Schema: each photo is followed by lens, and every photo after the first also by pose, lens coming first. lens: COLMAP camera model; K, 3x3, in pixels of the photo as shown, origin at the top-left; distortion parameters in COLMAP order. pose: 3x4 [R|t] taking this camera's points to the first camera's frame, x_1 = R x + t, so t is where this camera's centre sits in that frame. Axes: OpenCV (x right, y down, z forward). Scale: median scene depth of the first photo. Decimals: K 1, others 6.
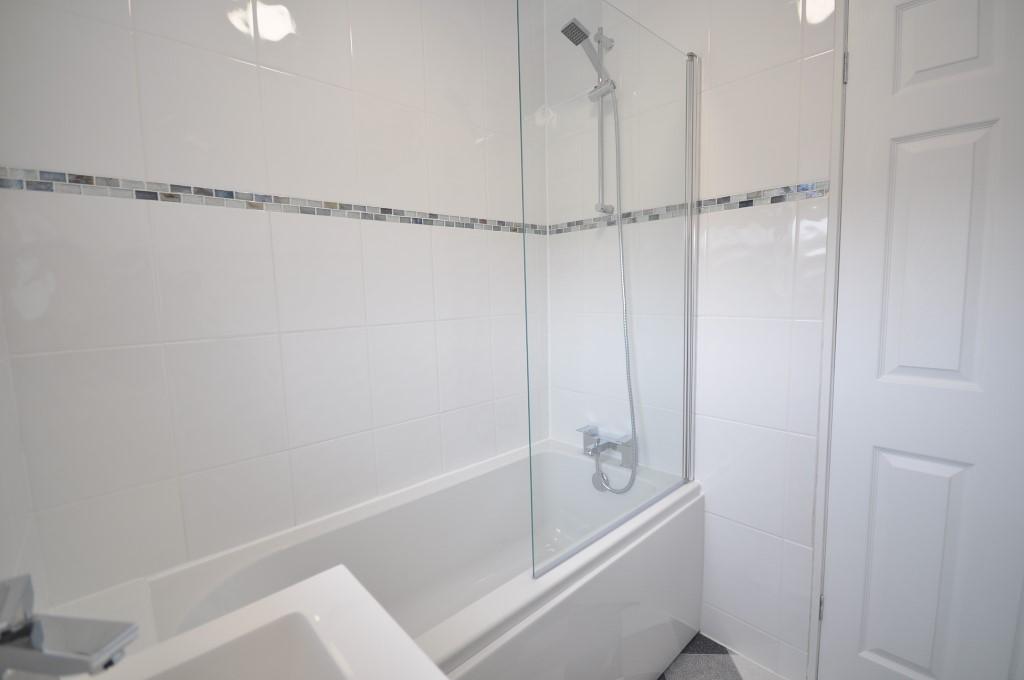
lens RADIAL K [[448.9, 0, 512.0], [0, 448.9, 338.1], [0, 0, 1]] dist [0.007088, -0.000416]
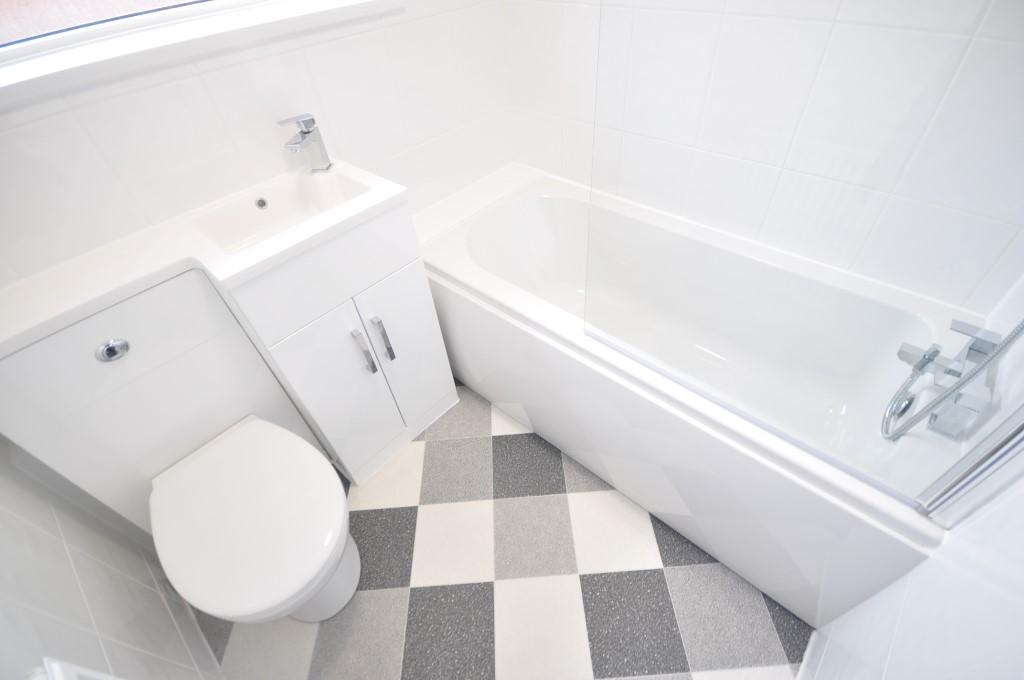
lens RADIAL K [[448.9, 0, 513.8], [0, 448.9, 338.7], [0, 0, 1]] dist [0.007088, -0.000416]
pose [[0.090418, 0.713336, -0.694965, 0.565425], [-0.037519, 0.699767, 0.713385, -0.163881], [0.995197, -0.038428, 0.090035, 0.506993]]
